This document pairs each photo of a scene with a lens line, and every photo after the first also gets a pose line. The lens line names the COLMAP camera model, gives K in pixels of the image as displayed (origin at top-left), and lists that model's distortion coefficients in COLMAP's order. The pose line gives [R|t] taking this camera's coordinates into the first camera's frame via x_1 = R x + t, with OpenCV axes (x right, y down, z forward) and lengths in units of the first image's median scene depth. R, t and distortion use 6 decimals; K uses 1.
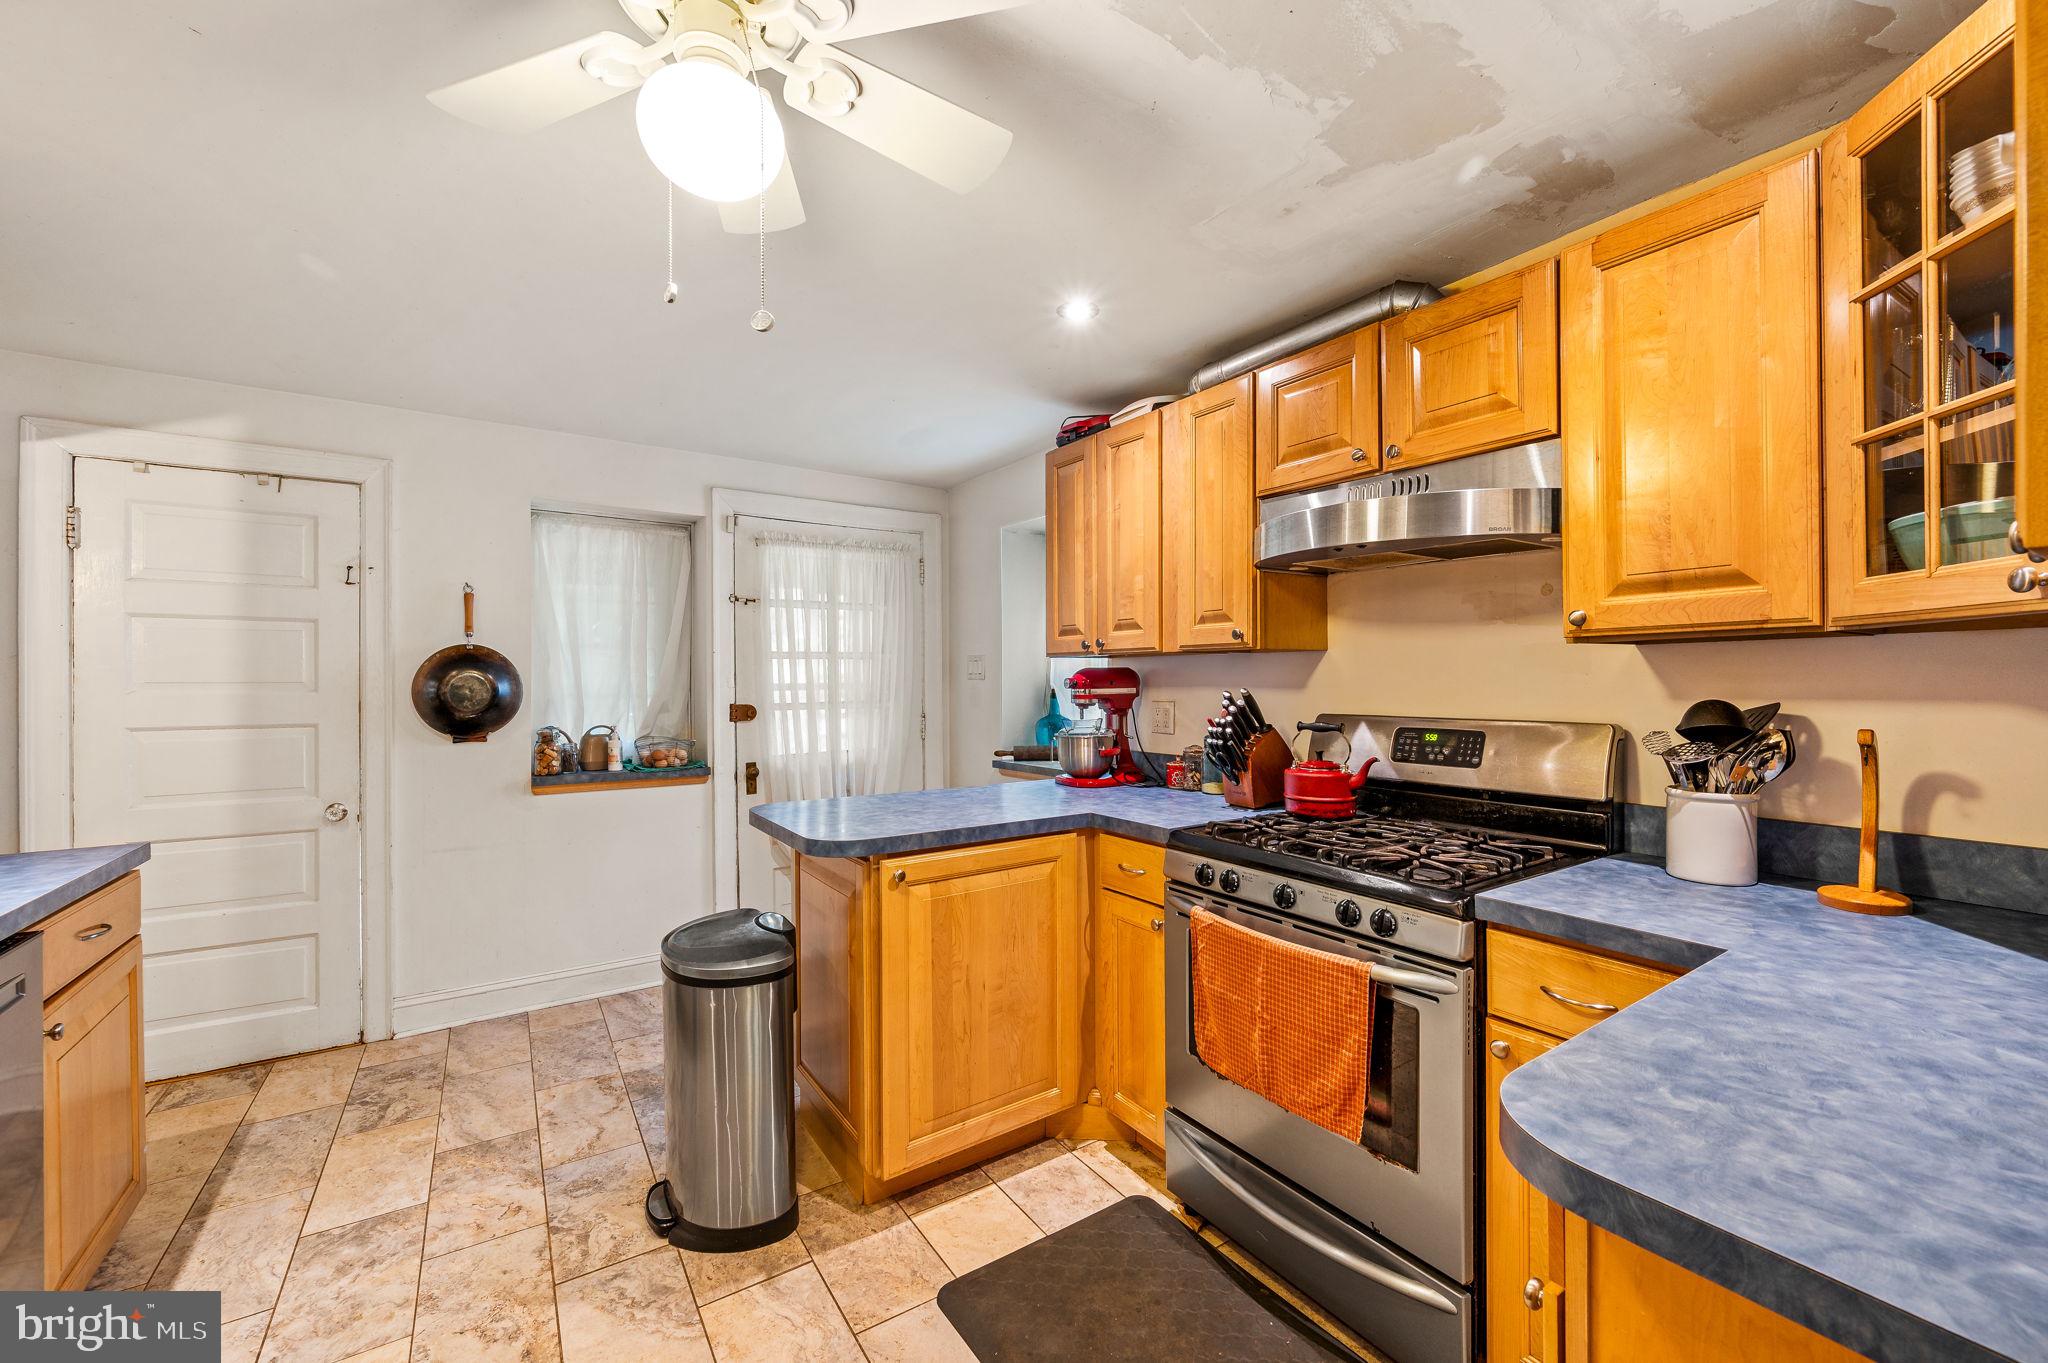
lens RADIAL K [[799.4, 0, 1024.0], [0, 799.4, 681.5], [0, 0, 1]] dist [-0.000095, -0.000038]
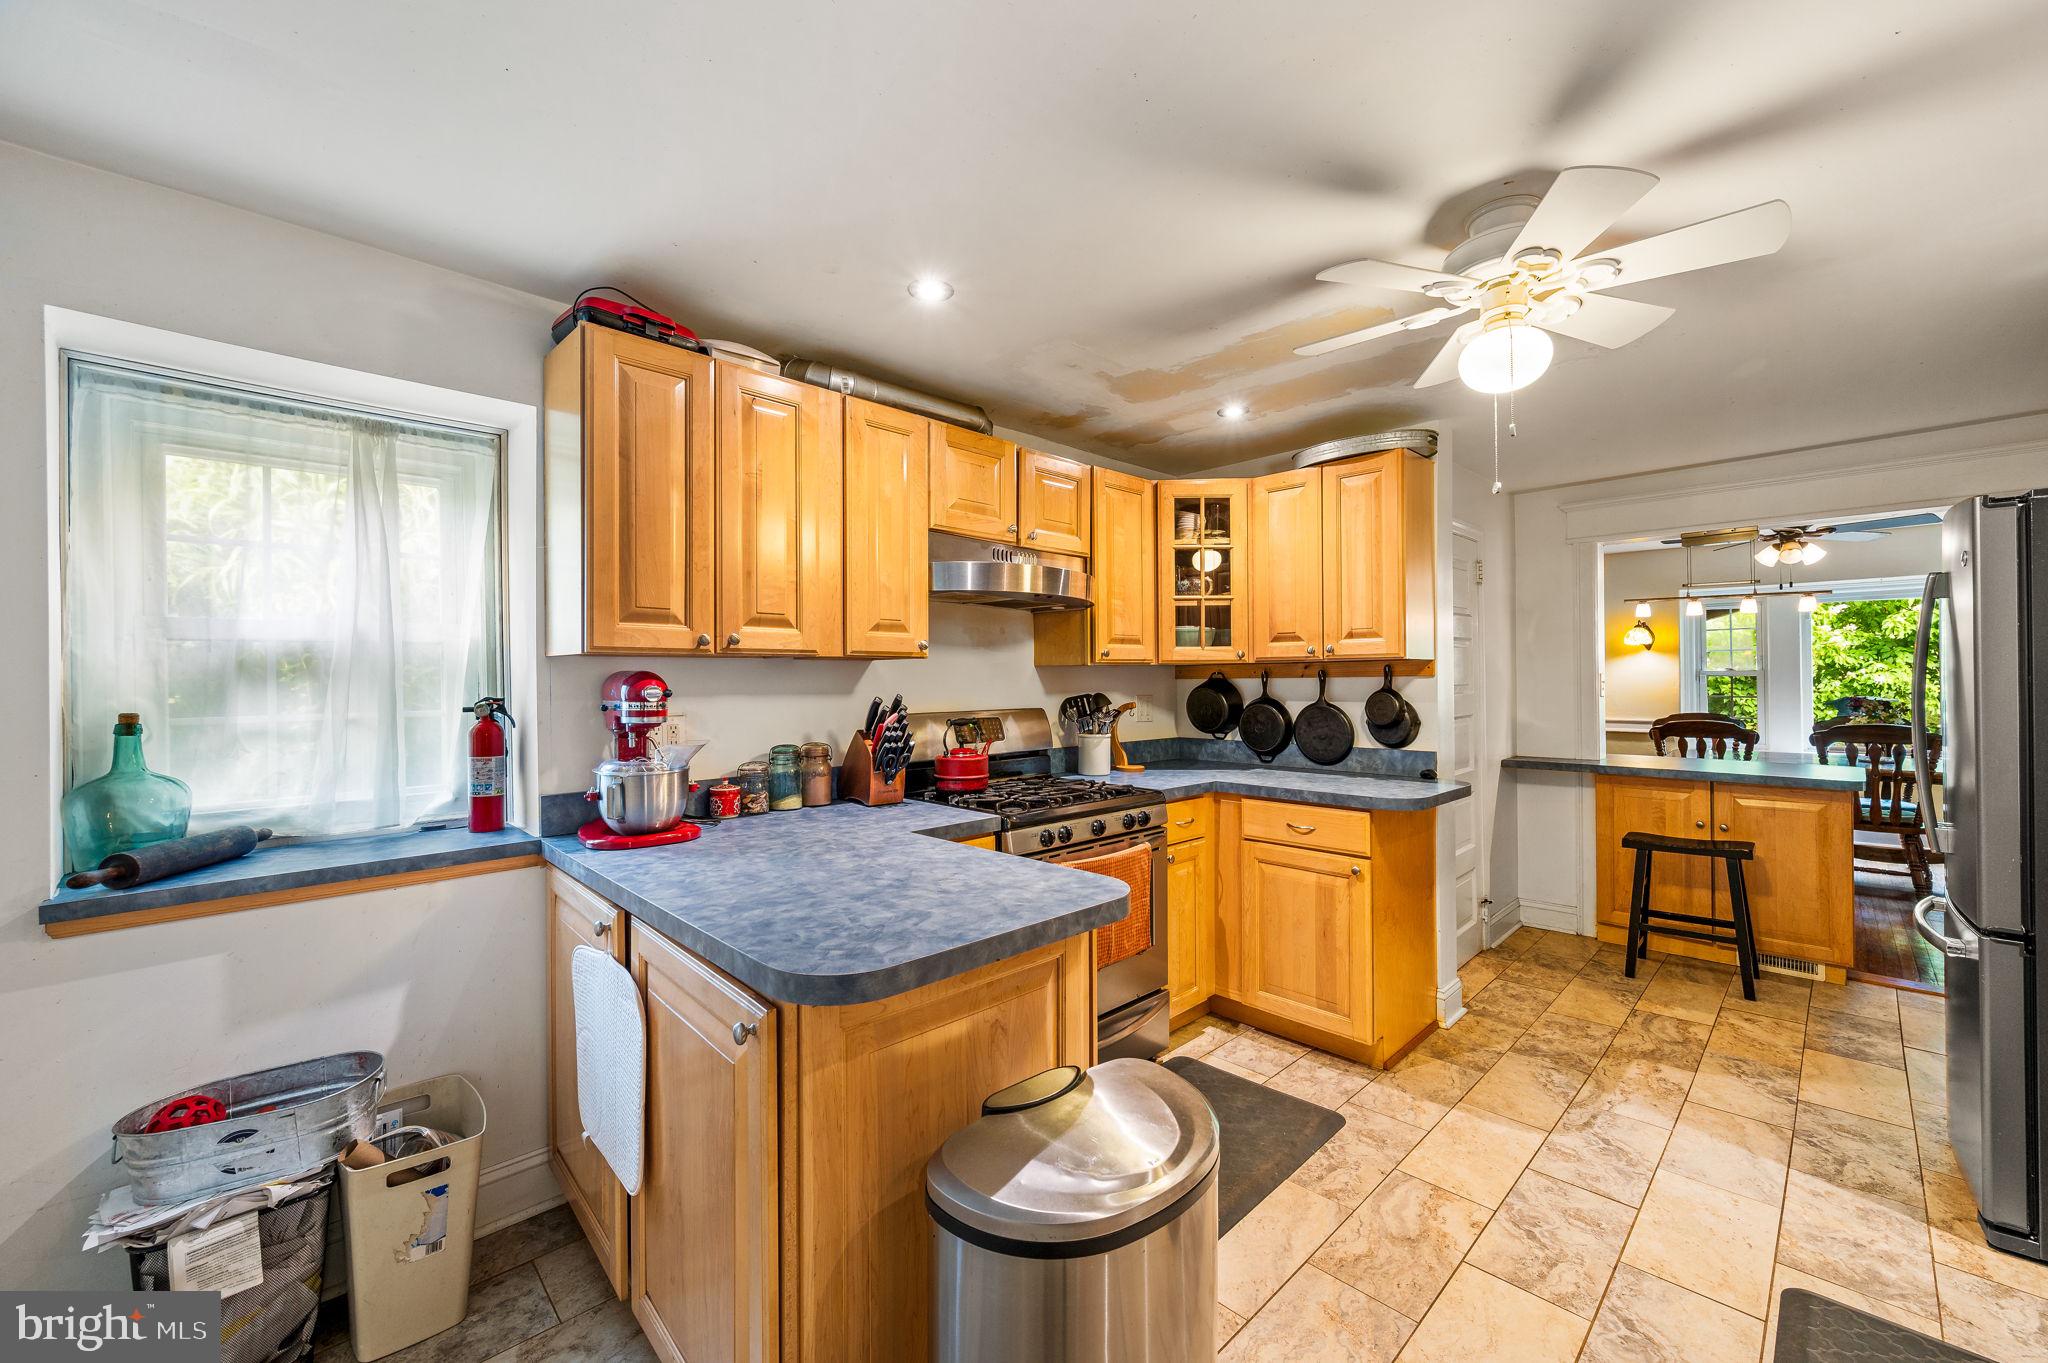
lens RADIAL K [[799.4, 0, 1024.0], [0, 799.4, 681.5], [0, 0, 1]] dist [-0.000095, -0.000038]
pose [[-0.170239, 0.005452, 0.985388, -1.008699], [0.013662, 0.999902, -0.003172, -0.003663], [-0.985308, 0.012923, -0.170297, 1.234909]]
